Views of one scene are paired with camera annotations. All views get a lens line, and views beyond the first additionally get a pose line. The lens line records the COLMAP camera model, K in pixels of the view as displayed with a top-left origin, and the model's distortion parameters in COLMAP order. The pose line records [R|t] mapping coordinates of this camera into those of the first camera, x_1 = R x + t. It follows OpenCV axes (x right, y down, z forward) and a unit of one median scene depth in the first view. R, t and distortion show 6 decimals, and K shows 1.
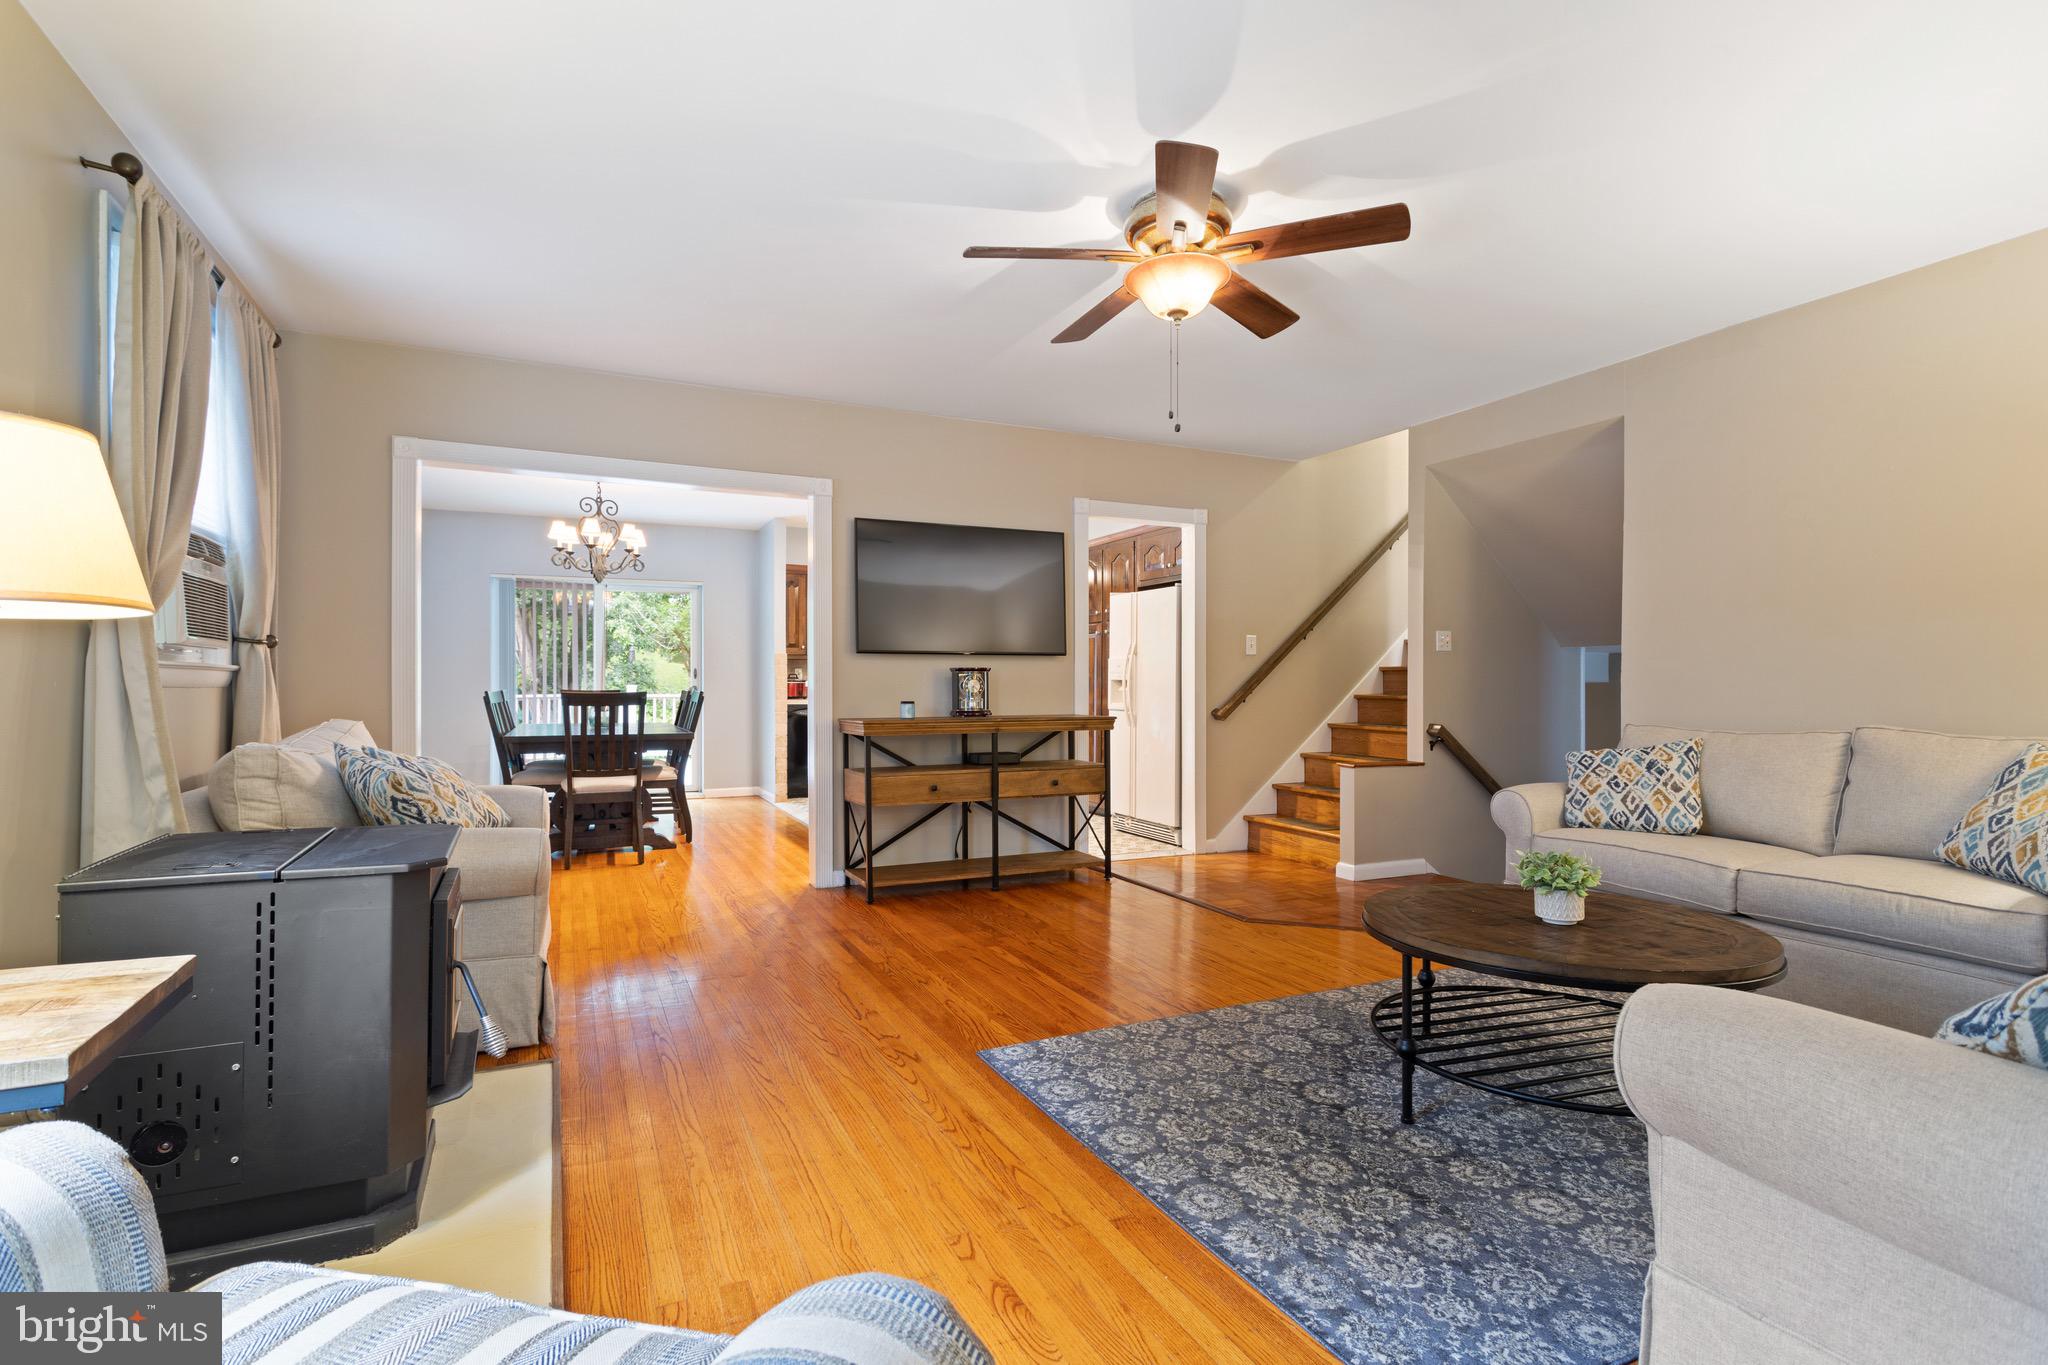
lens RADIAL K [[978.5, 0, 1001.9], [0, 978.5, 681.1], [0, 0, 1]] dist [0.001680, 0.000078]
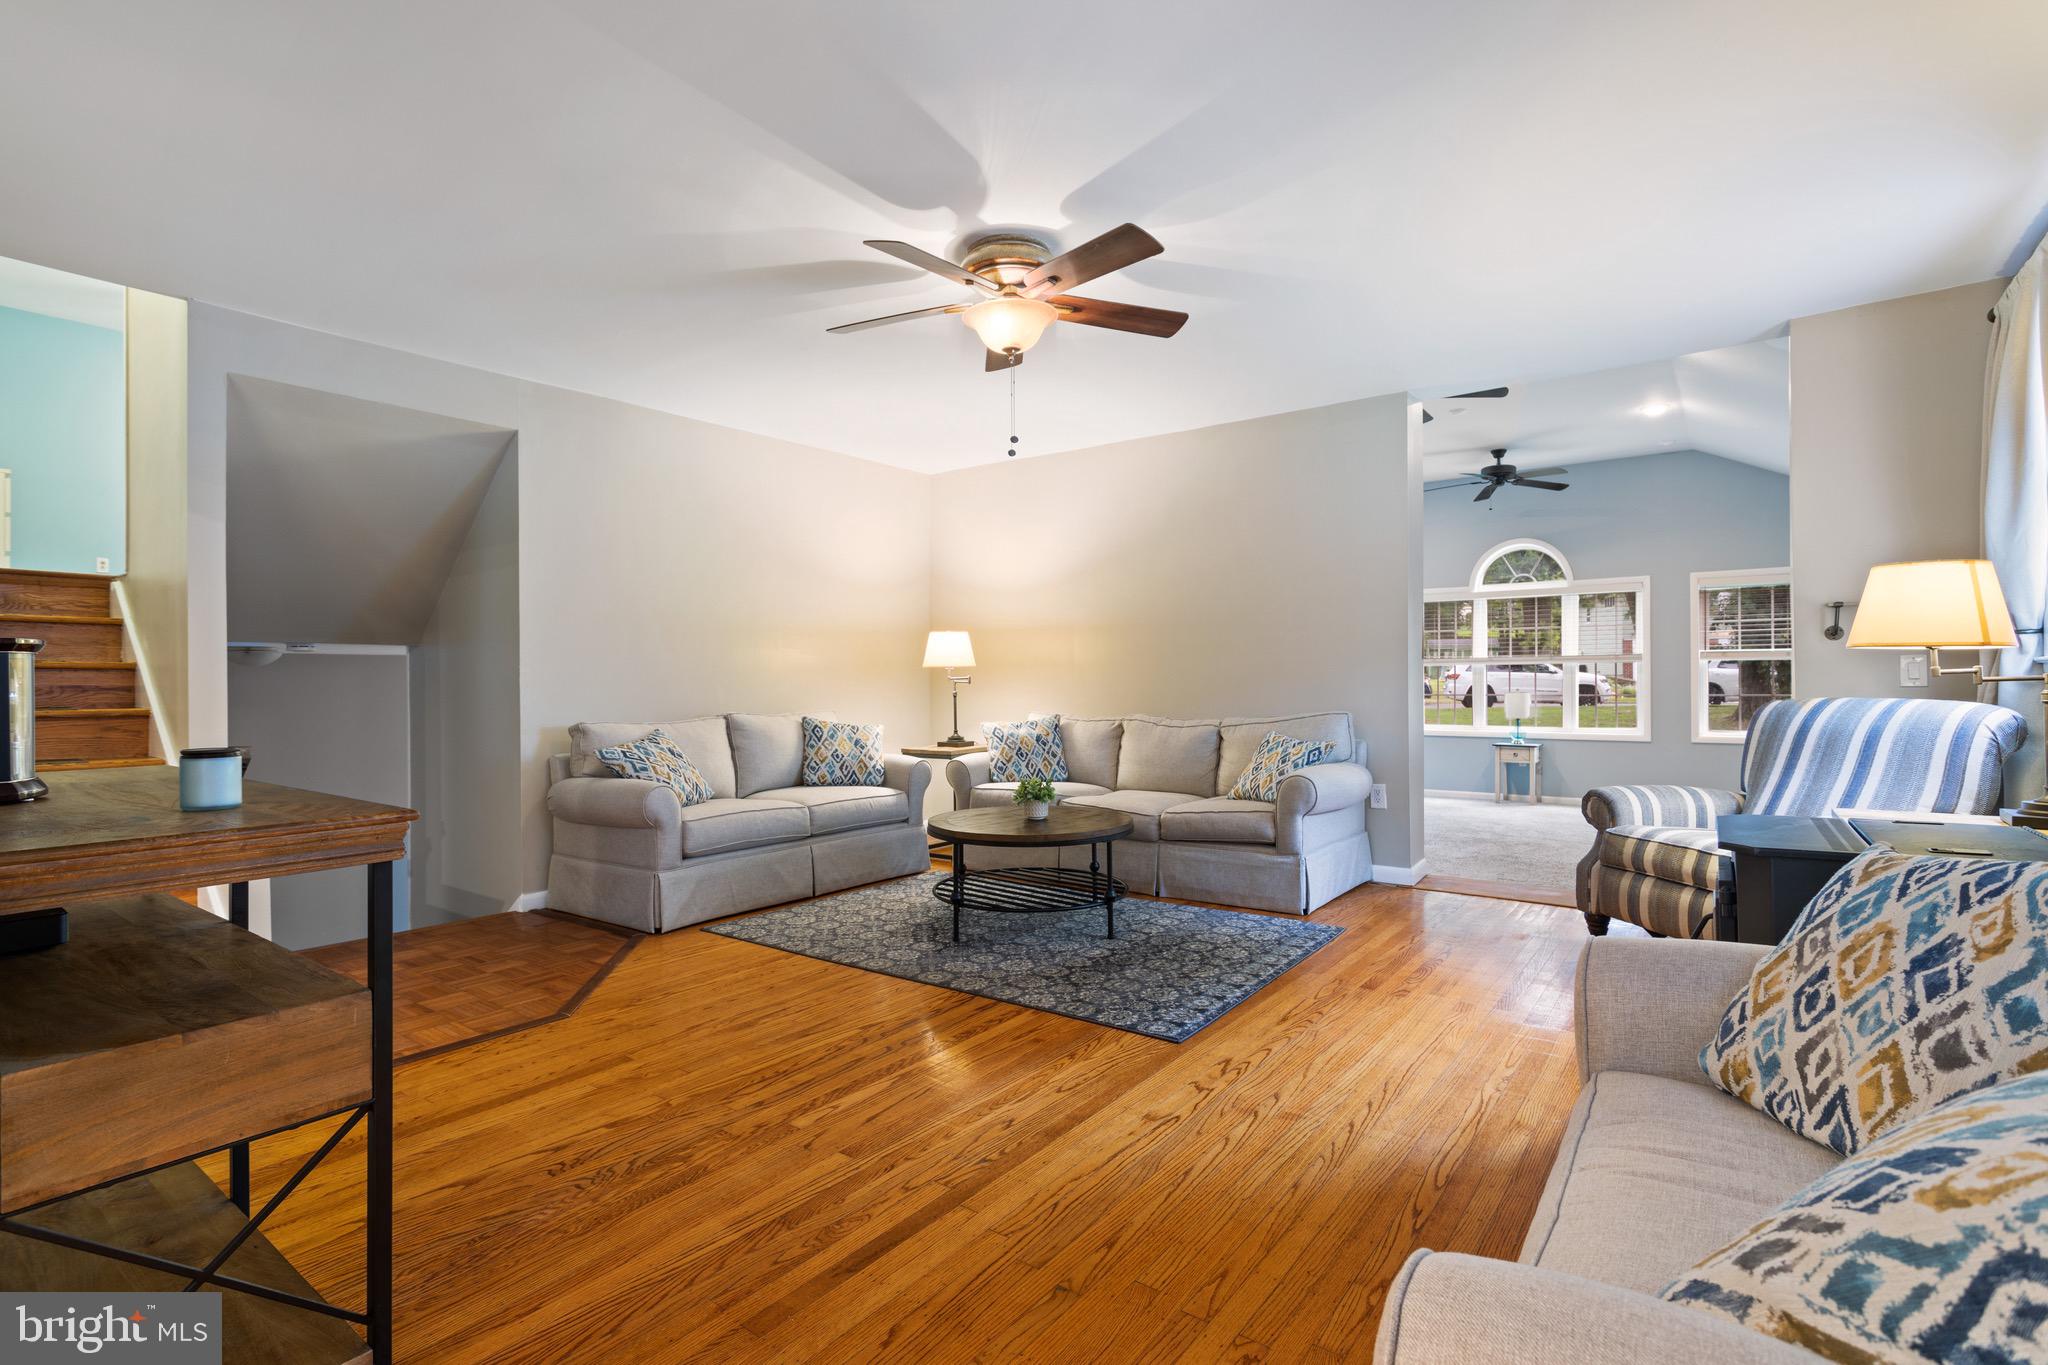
lens RADIAL K [[978.5, 0, 1001.9], [0, 978.5, 681.1], [0, 0, 1]] dist [0.001680, 0.000078]
pose [[-0.469209, -0.003475, 0.883080, -0.931737], [-0.000907, 0.999994, 0.003453, -0.014248], [-0.883087, 0.000819, -0.469209, 1.788665]]
